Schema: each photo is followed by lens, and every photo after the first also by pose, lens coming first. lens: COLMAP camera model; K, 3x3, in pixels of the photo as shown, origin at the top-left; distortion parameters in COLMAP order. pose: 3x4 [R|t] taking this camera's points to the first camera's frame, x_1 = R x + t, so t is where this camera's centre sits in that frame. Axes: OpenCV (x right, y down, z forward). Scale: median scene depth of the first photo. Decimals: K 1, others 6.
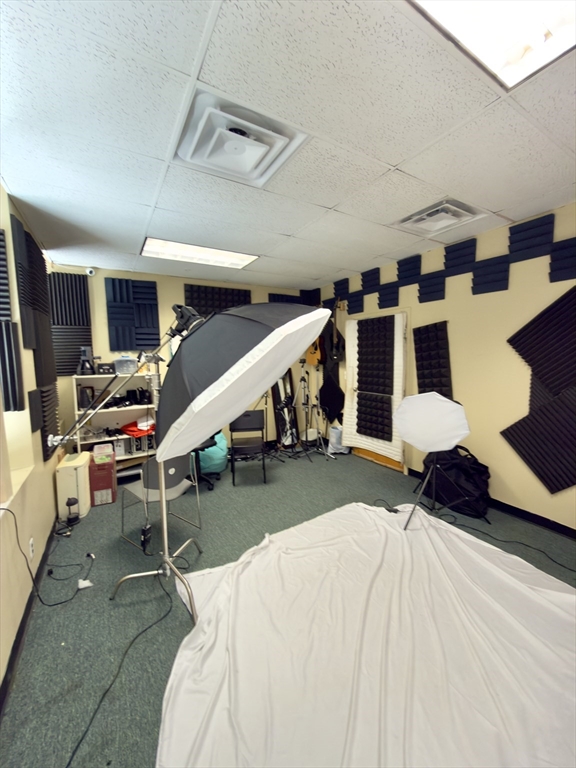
lens RADIAL K [[304.7, 0, 286.2], [0, 304.7, 384.9], [0, 0, 1]] dist [0.002820, 0.000309]
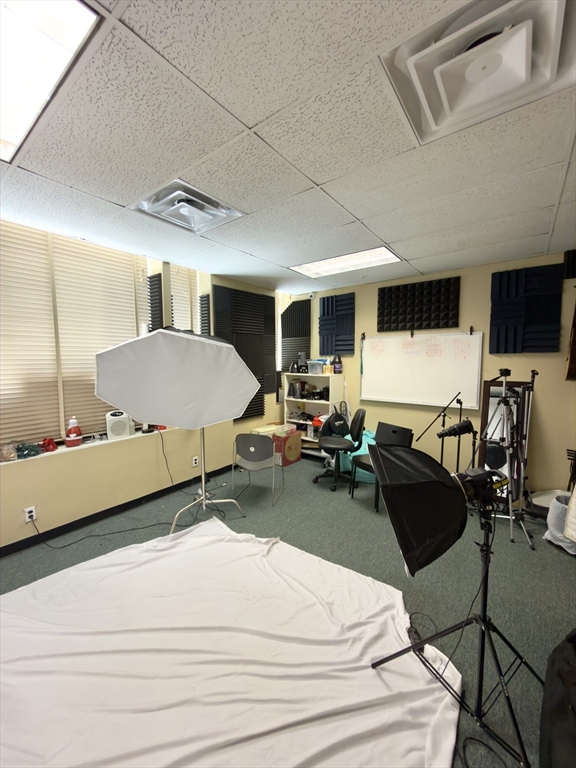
lens RADIAL K [[304.7, 0, 286.3], [0, 304.7, 384.4], [0, 0, 1]] dist [0.002820, 0.000309]
pose [[0.375328, 0.093913, -0.922122, 0.590561], [-0.094586, 0.993541, 0.062688, -0.061056], [0.922054, 0.063691, 0.381786, 0.420709]]
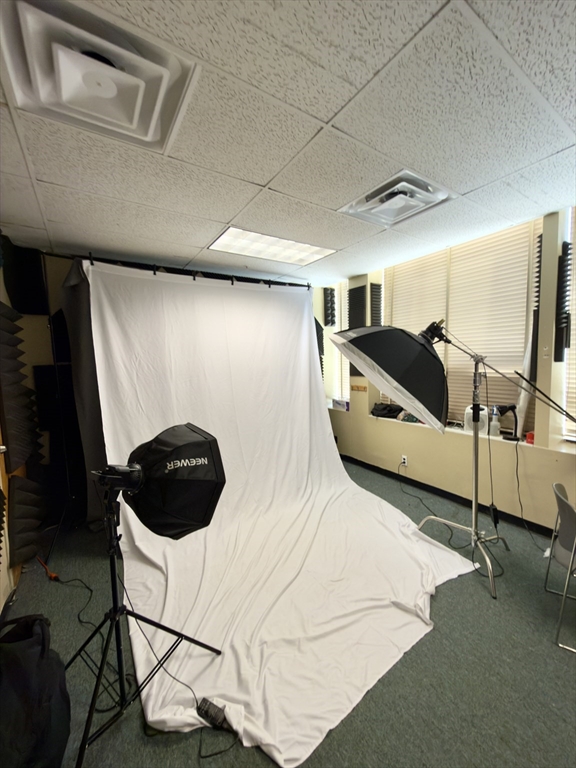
lens RADIAL K [[304.7, 0, 288.0], [0, 304.7, 384.6], [0, 0, 1]] dist [0.002820, 0.000309]
pose [[-0.997191, 0.060288, -0.044441, -0.246768], [0.051179, 0.981706, 0.183396, -0.188620], [0.054684, 0.180607, -0.982034, 1.789799]]
